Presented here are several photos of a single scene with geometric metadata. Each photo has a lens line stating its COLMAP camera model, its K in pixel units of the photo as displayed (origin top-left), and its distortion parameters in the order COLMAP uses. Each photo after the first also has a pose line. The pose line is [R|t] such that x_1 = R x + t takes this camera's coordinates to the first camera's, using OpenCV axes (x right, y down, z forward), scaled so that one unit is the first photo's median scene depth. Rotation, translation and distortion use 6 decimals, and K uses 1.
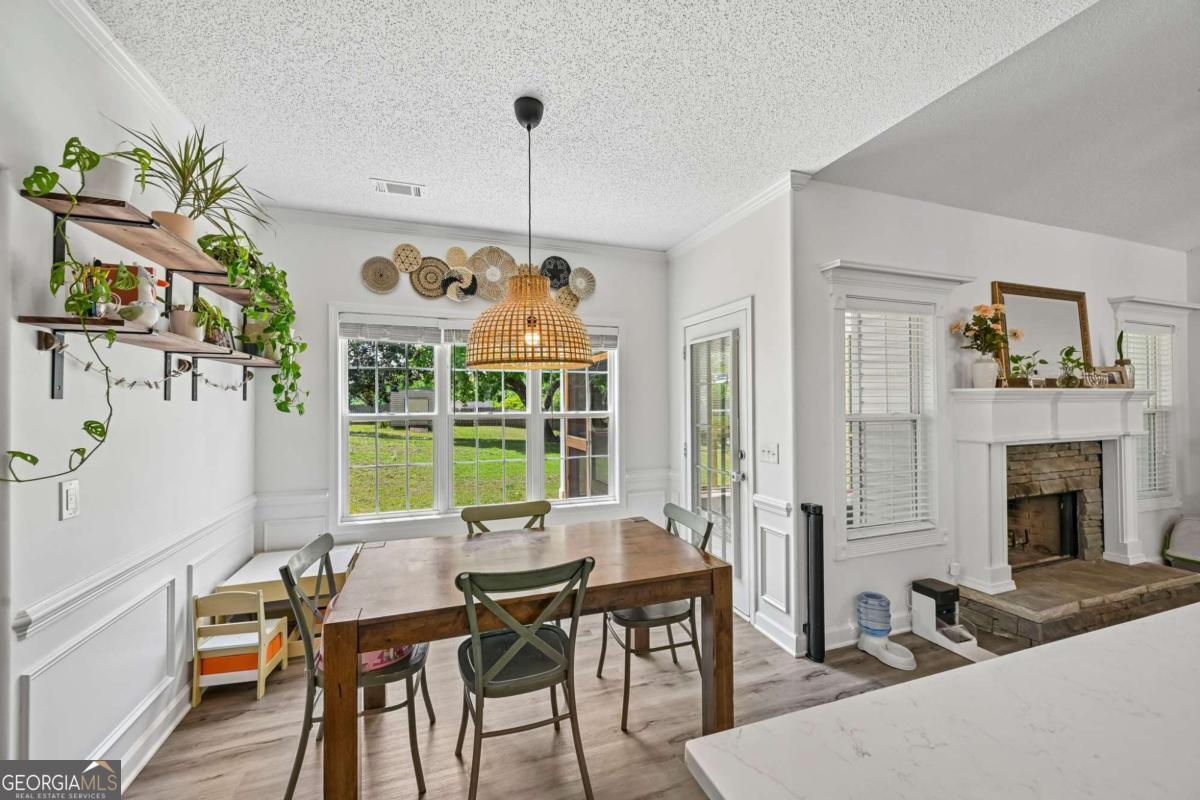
lens RADIAL K [[468.0, 0, 600.6], [0, 468.0, 399.5], [0, 0, 1]] dist [-0.002047, 0.000542]
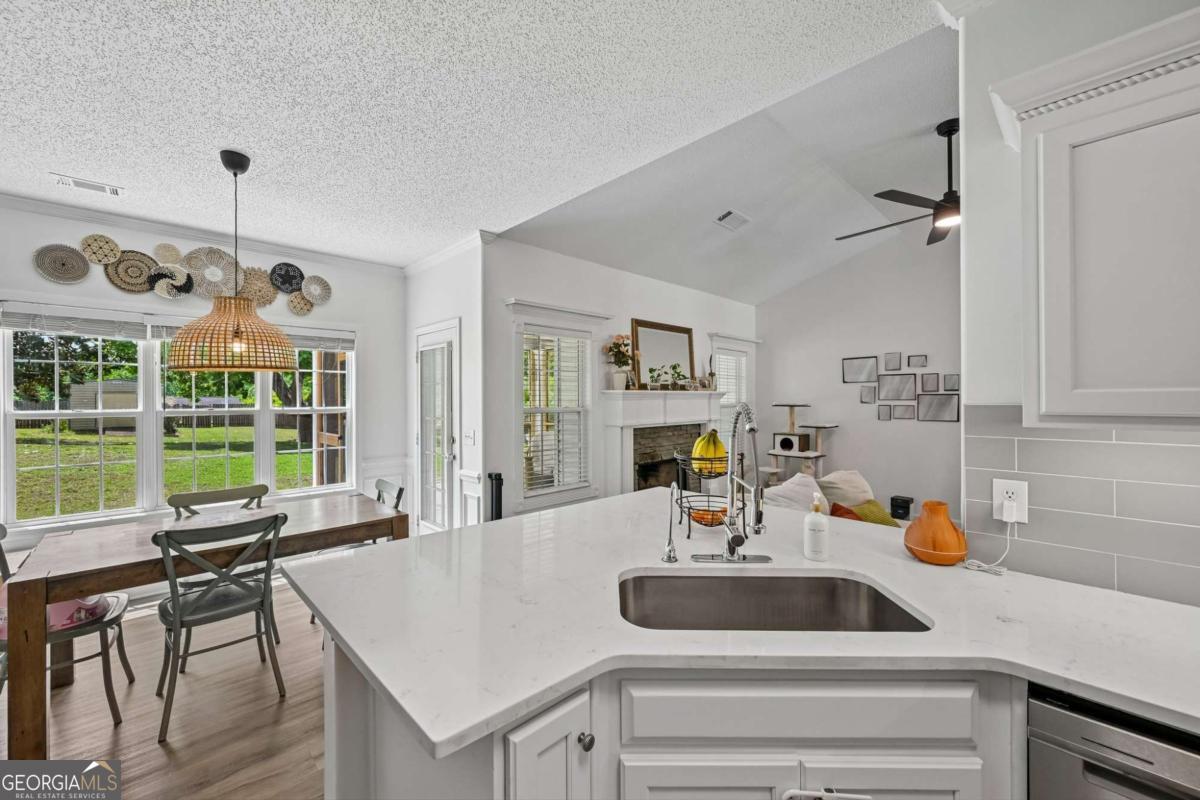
lens RADIAL K [[468.0, 0, 599.8], [0, 468.0, 399.0], [0, 0, 1]] dist [-0.002047, 0.000542]
pose [[0.910527, 0.001969, 0.413446, 0.135261], [-0.004816, 0.999971, 0.005842, -0.004097], [-0.413422, -0.007311, 0.910510, -0.327319]]
